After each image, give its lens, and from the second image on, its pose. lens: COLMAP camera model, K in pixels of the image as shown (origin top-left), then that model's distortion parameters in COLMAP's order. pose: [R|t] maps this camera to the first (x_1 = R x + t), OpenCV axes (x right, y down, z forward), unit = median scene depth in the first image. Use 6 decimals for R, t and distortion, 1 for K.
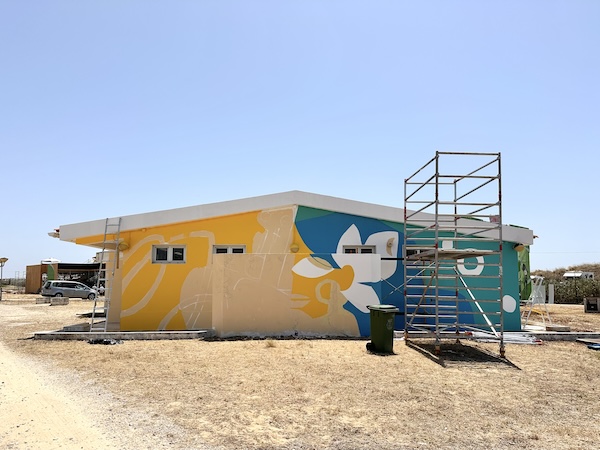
lens RADIAL K [[416.3, 0, 300.0], [0, 416.3, 225.0], [0, 0, 1]] dist [0.038959, -0.002101]
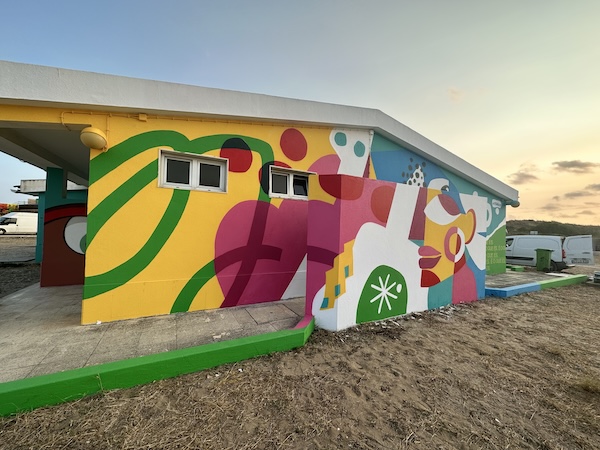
lens RADIAL K [[239.5, 0, 302.5], [0, 239.5, 225.2], [0, 0, 1]] dist [-0.001455, -0.000164]
pose [[0.883861, 0.025703, 0.467043, -0.333245], [-0.081799, 0.991596, 0.100231, 0.095220], [-0.460542, -0.126794, 0.878535, 0.649866]]
